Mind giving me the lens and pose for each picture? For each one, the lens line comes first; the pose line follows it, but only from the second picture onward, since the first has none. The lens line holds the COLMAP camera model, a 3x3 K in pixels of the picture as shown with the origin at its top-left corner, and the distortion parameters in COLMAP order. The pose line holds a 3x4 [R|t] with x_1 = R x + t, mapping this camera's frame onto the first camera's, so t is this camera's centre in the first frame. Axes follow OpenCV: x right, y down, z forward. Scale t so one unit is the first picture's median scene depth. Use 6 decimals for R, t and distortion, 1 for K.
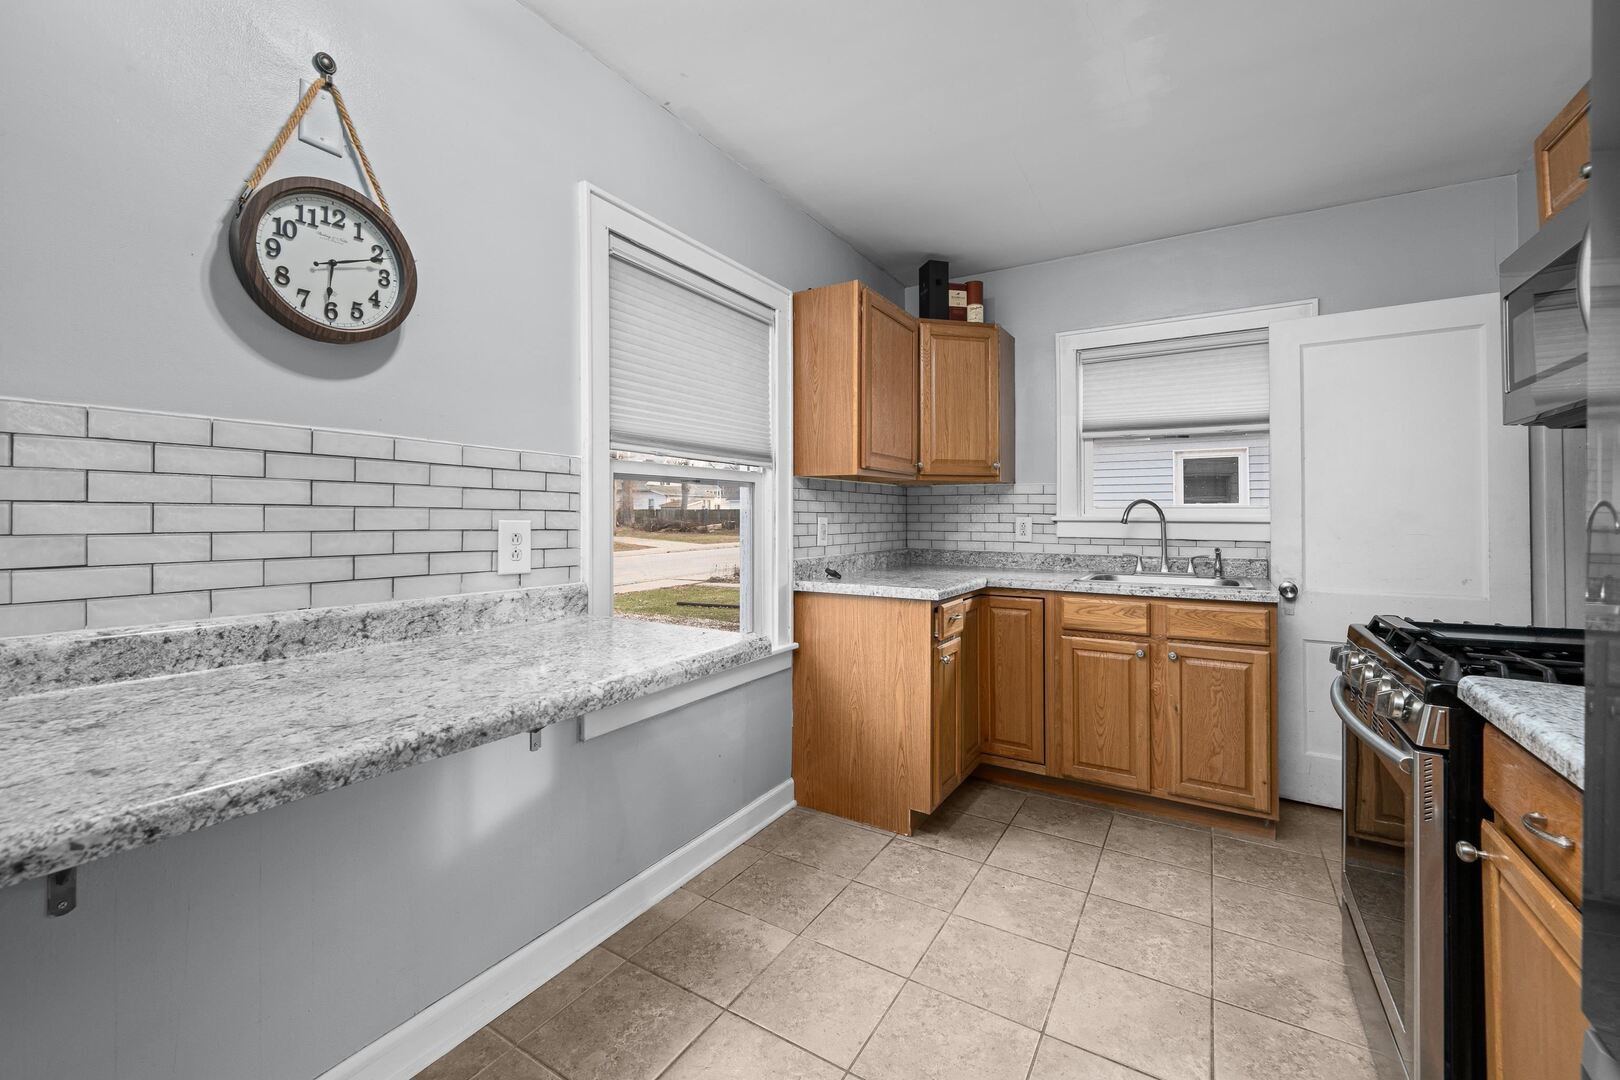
lens RADIAL K [[661.6, 0, 794.3], [0, 661.6, 510.1], [0, 0, 1]] dist [-0.000340, -0.000094]
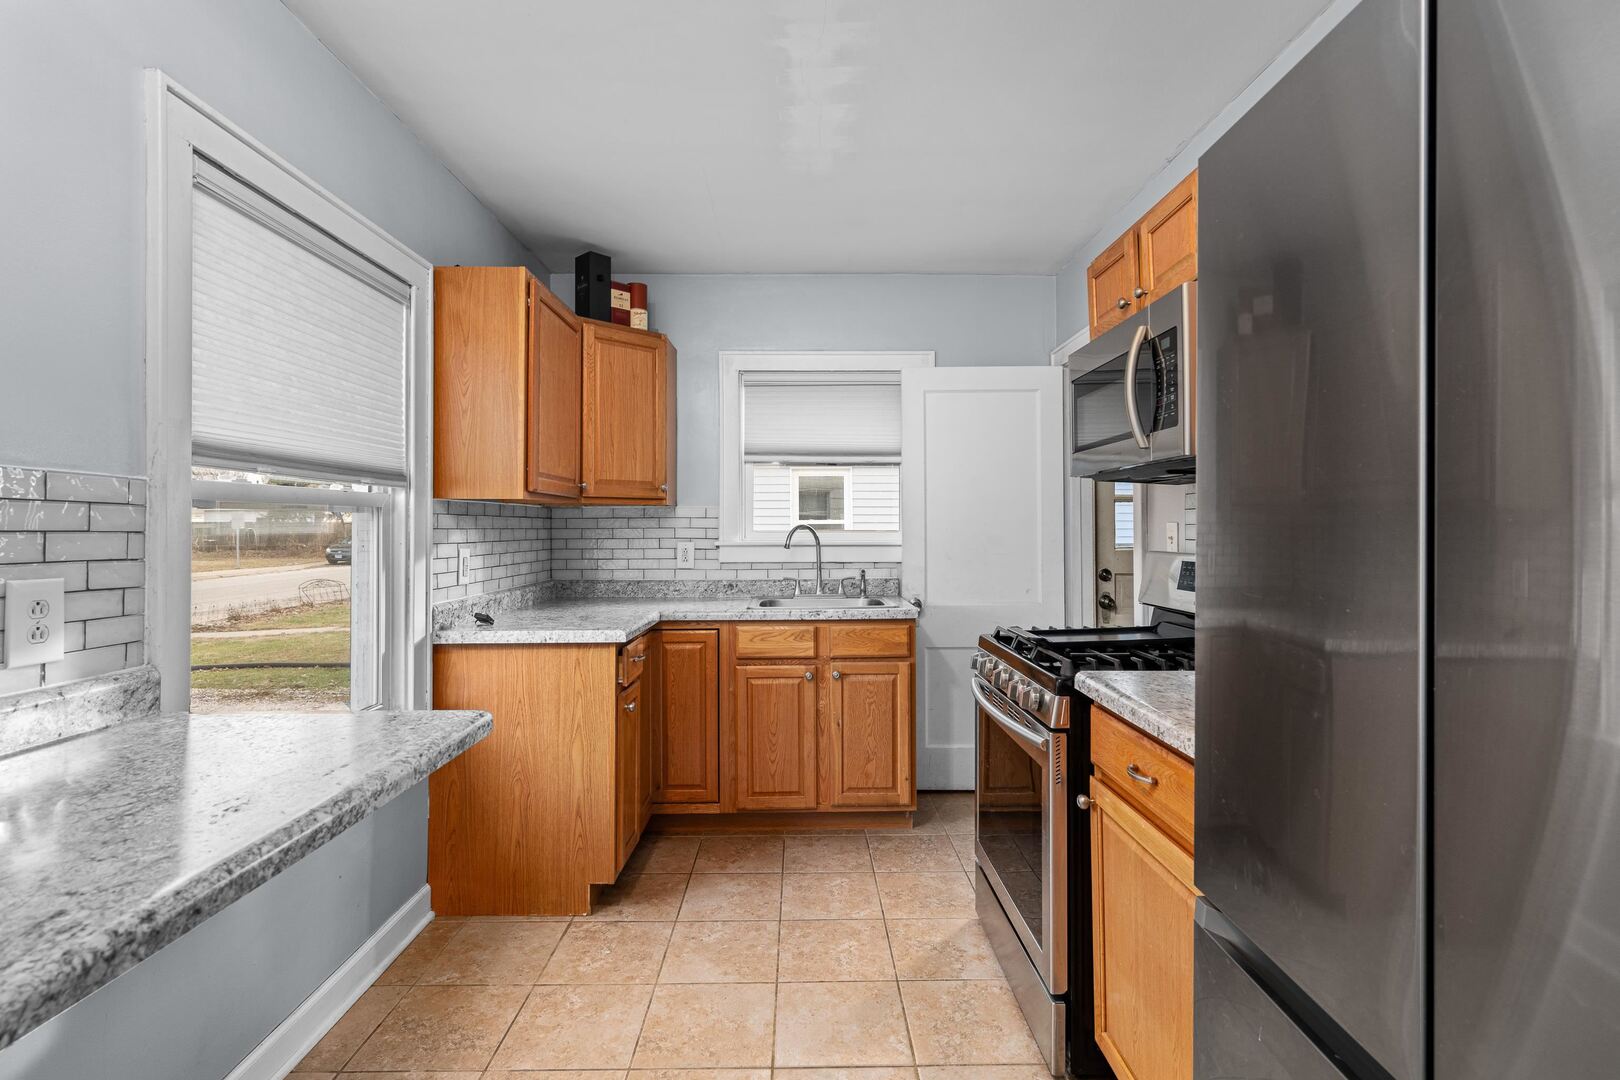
lens RADIAL K [[770.7, 0, 803.1], [0, 770.7, 517.5], [0, 0, 1]] dist [0.000362, 0.000453]
pose [[0.843058, -0.000147, 0.537823, -0.131563], [0.002810, 0.999988, -0.004131, -0.025587], [-0.537816, 0.004994, 0.843047, -0.011153]]
